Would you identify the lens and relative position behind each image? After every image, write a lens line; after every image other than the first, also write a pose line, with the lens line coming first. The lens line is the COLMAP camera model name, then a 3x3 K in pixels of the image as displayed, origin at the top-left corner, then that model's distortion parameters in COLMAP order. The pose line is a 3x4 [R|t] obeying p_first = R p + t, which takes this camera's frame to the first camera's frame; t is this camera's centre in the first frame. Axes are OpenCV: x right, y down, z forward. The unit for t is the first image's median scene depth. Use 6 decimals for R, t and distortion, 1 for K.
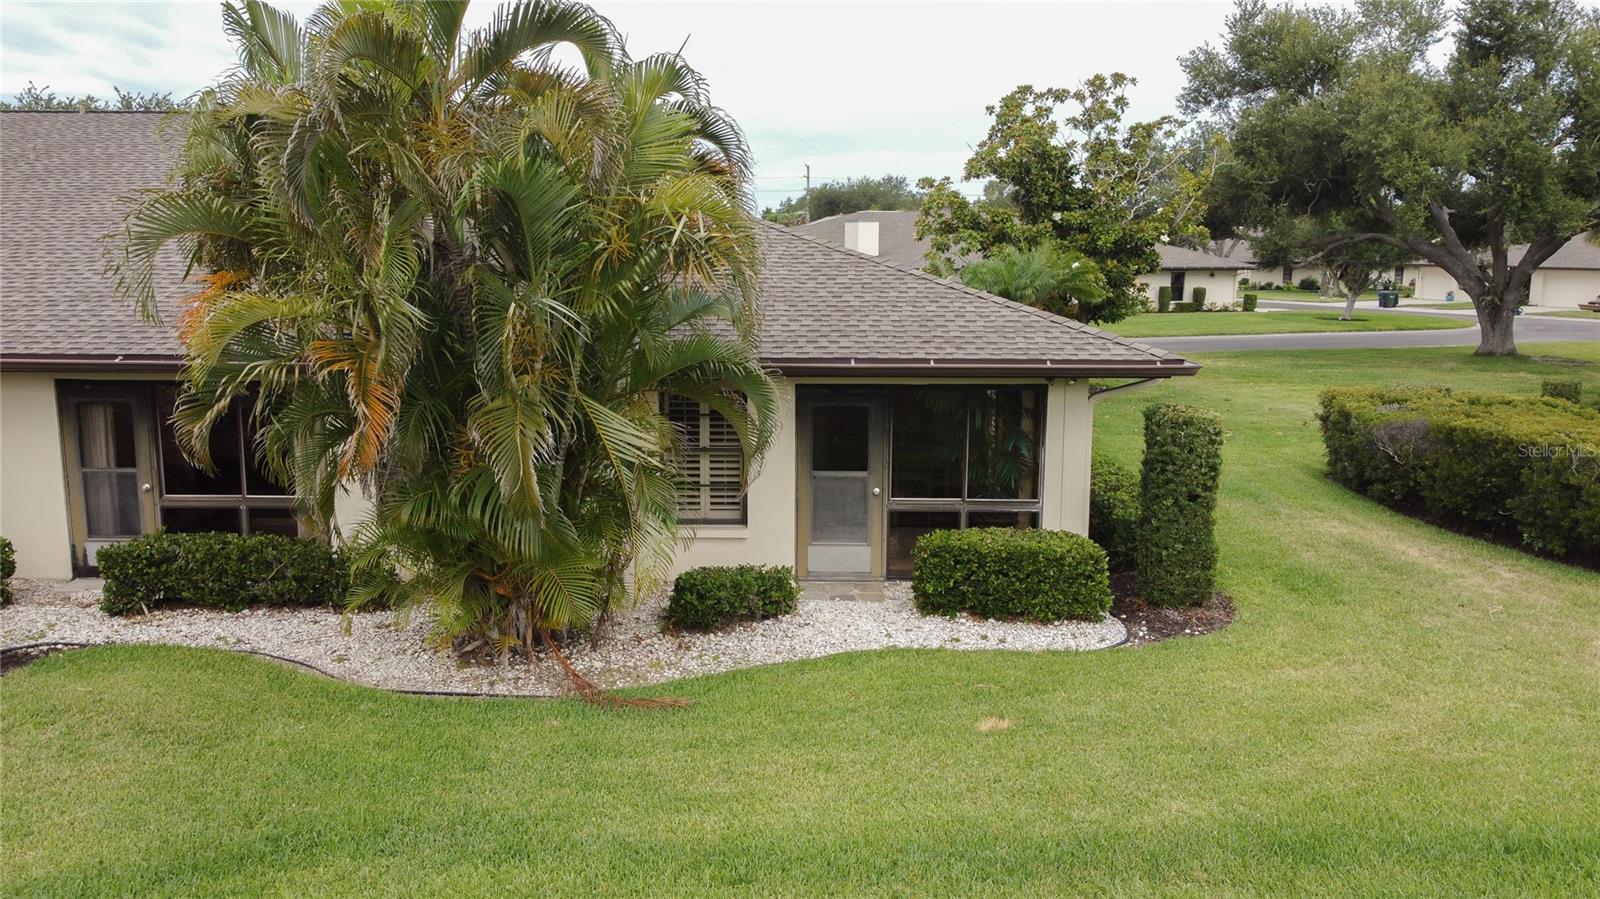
lens RADIAL K [[1240.8, 0, 797.2], [0, 1240.8, 450.2], [0, 0, 1]] dist [-0.001740, -0.003574]
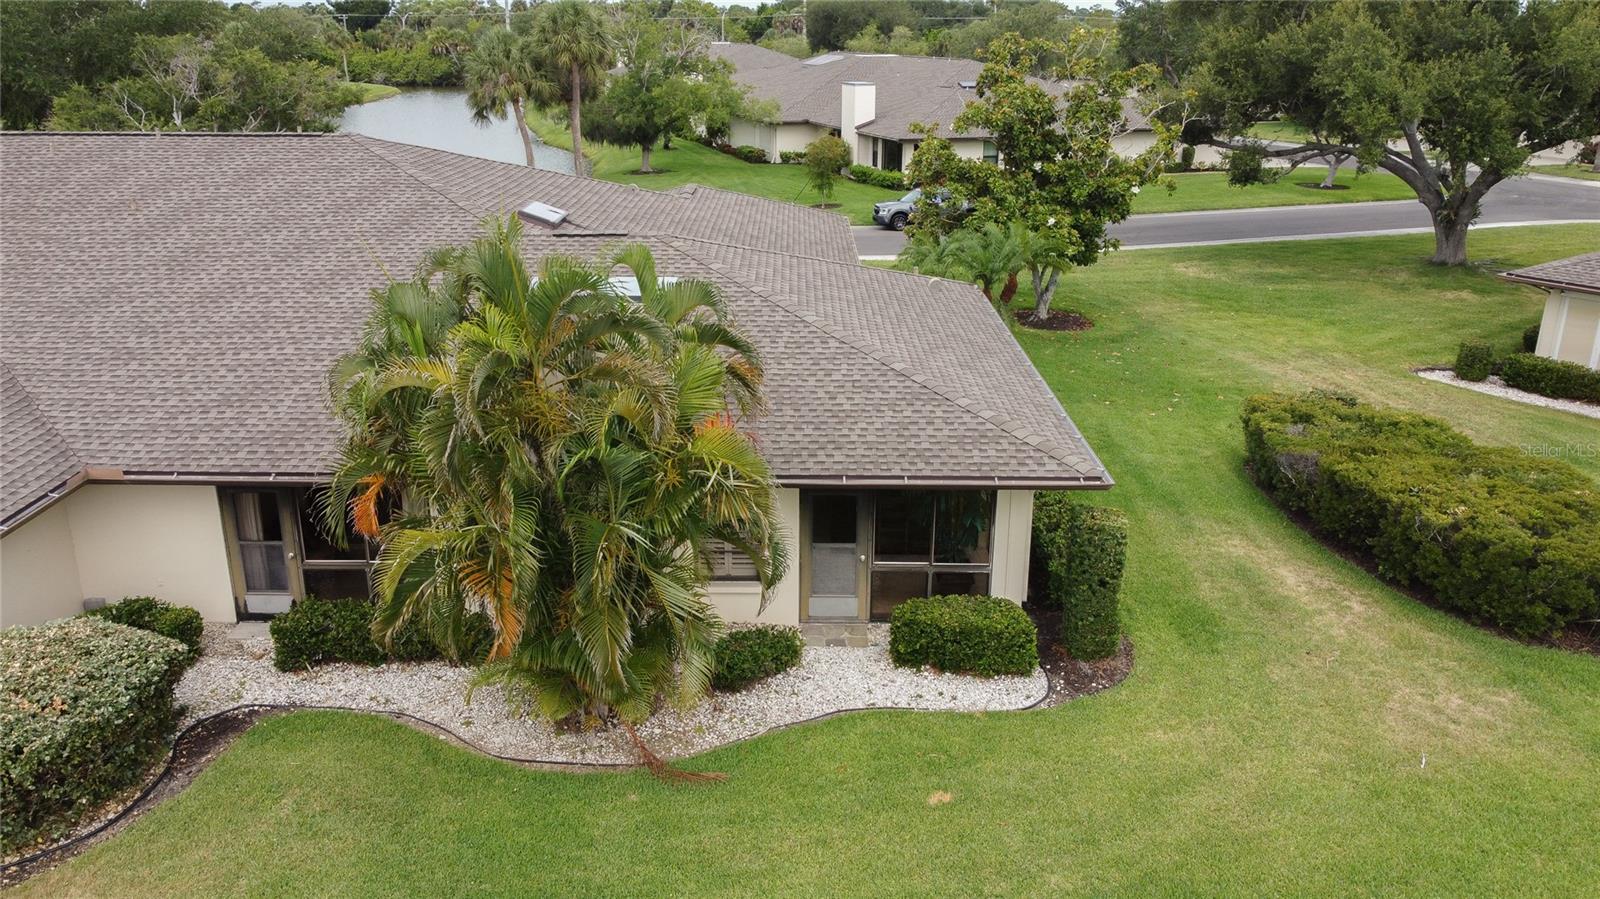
lens RADIAL K [[1240.8, 0, 796.0], [0, 1240.8, 450.3], [0, 0, 1]] dist [-0.001740, -0.003574]
pose [[0.999997, -0.001531, 0.001931, -0.007756], [0.001184, 0.985718, 0.168401, -0.319631], [-0.002161, -0.168398, 0.985717, -0.265503]]
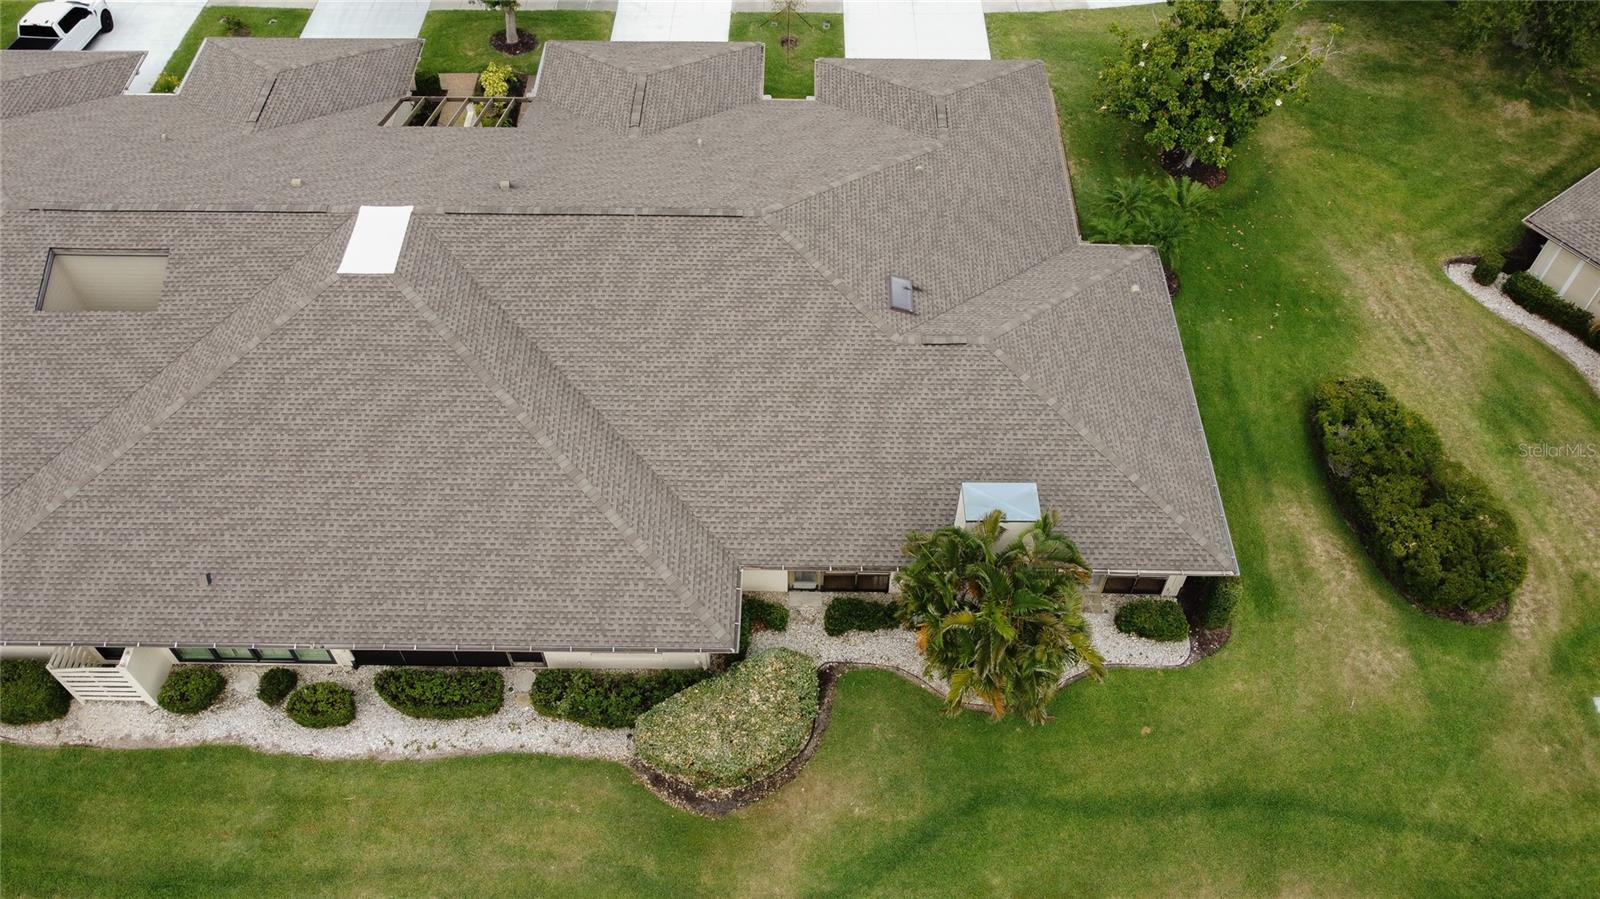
lens RADIAL K [[1240.8, 0, 797.8], [0, 1240.8, 444.5], [0, 0, 1]] dist [-0.001740, -0.003574]
pose [[0.999983, 0.003409, -0.004722, -0.612395], [0.000615, 0.744478, 0.667646, -2.057741], [0.005792, -0.667638, 0.744464, -0.804432]]
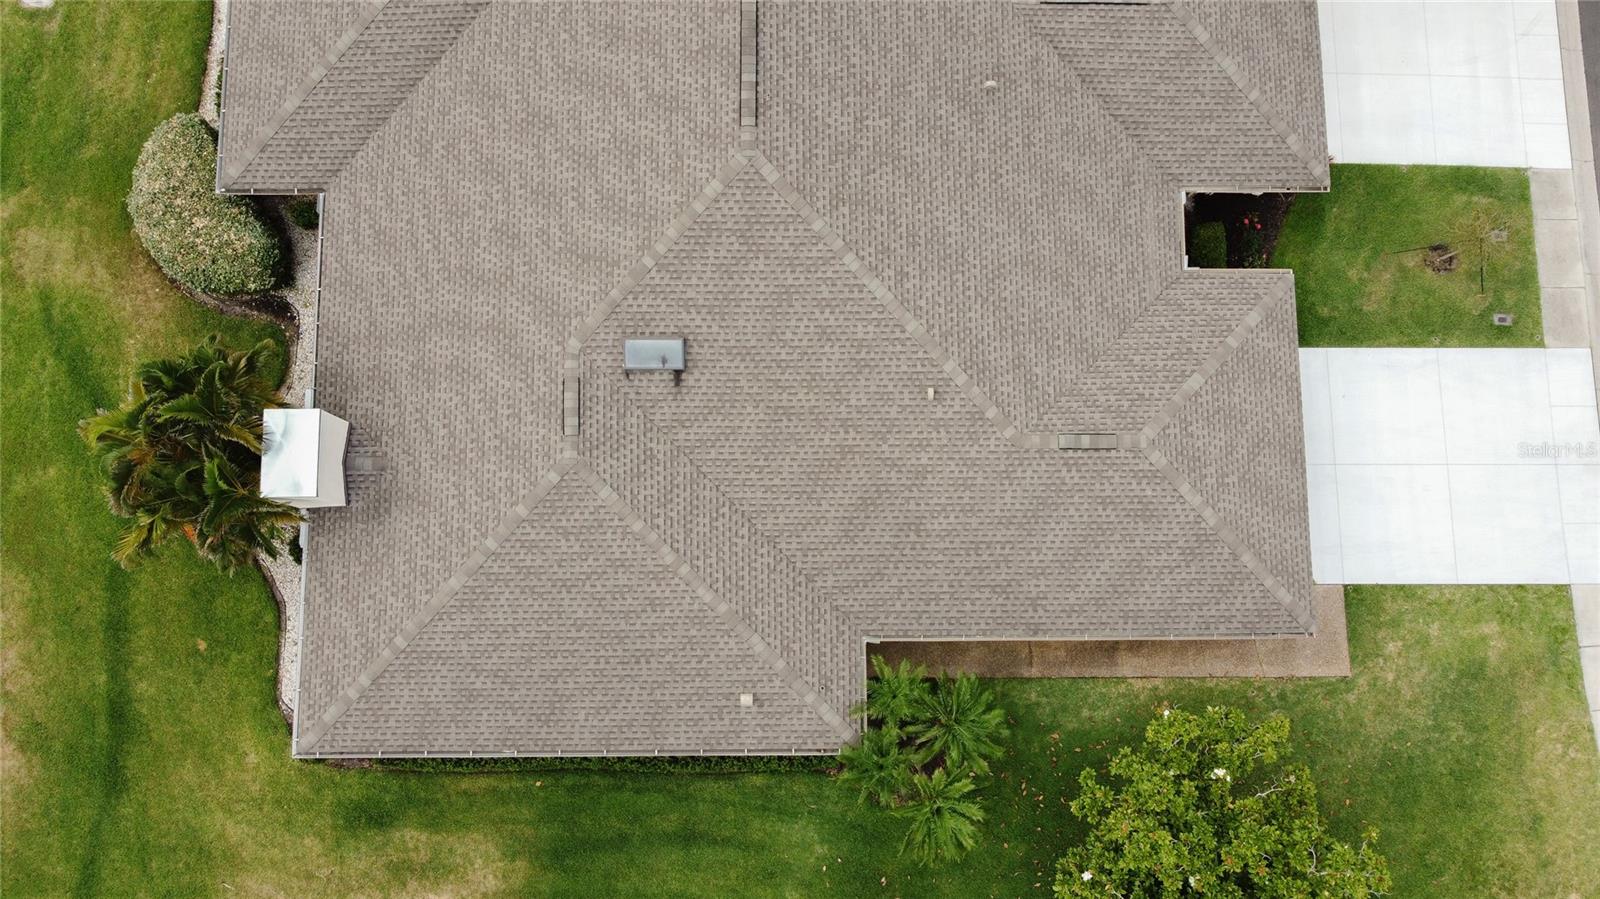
lens RADIAL K [[1240.8, 0, 792.6], [0, 1240.8, 451.0], [0, 0, 1]] dist [-0.001740, -0.003574]
pose [[0.010452, 0.989429, -0.144640, 0.108625], [-0.174848, 0.144227, 0.973975, -2.508631], [0.984540, 0.015110, 0.174507, 1.491374]]
